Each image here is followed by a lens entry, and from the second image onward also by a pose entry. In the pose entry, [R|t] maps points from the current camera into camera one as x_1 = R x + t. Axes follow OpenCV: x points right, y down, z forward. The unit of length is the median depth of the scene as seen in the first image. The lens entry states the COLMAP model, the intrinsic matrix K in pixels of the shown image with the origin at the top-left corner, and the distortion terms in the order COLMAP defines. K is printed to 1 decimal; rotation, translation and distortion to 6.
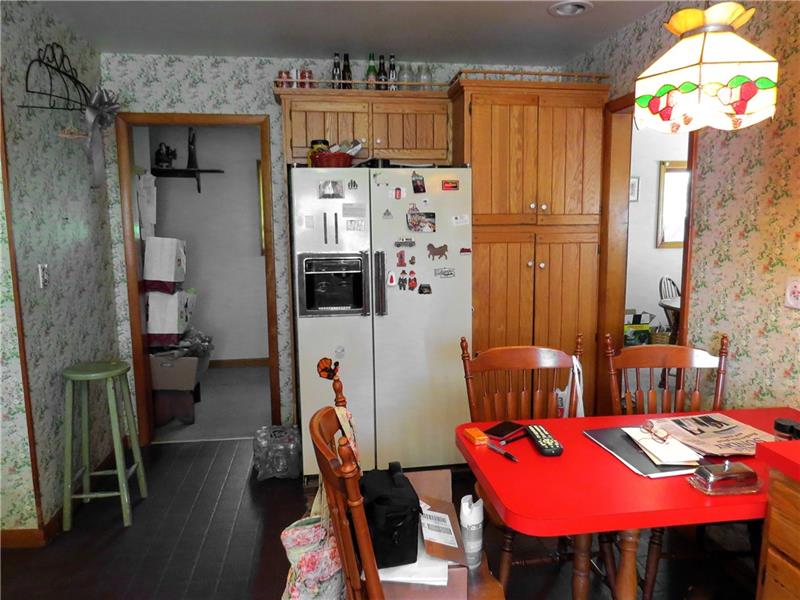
lens RADIAL K [[570.4, 0, 398.1], [0, 570.4, 298.0], [0, 0, 1]] dist [-0.015928, 0.000950]
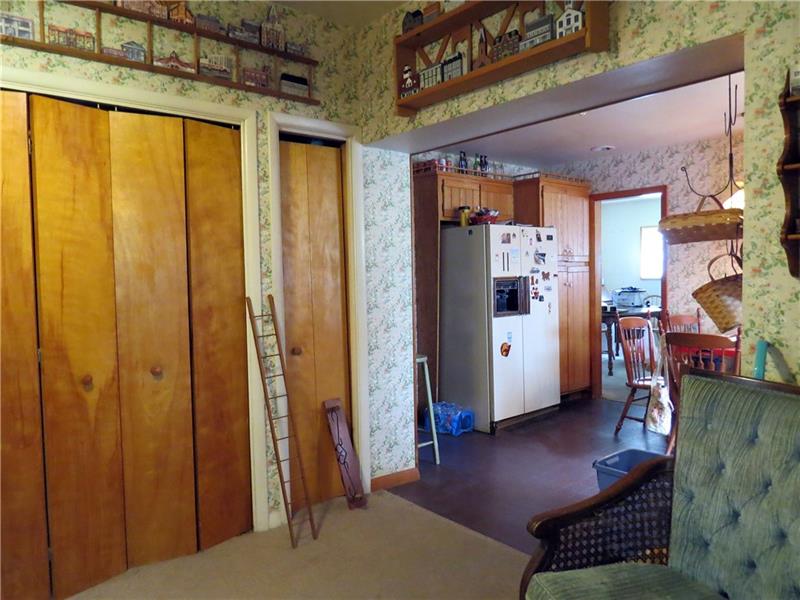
lens RADIAL K [[570.4, 0, 398.1], [0, 570.4, 298.0], [0, 0, 1]] dist [-0.015928, 0.000950]
pose [[0.849998, -0.028067, 0.526037, -1.204165], [0.080801, 0.993709, -0.077543, 0.079639], [-0.520552, 0.108416, 0.846919, -0.197928]]
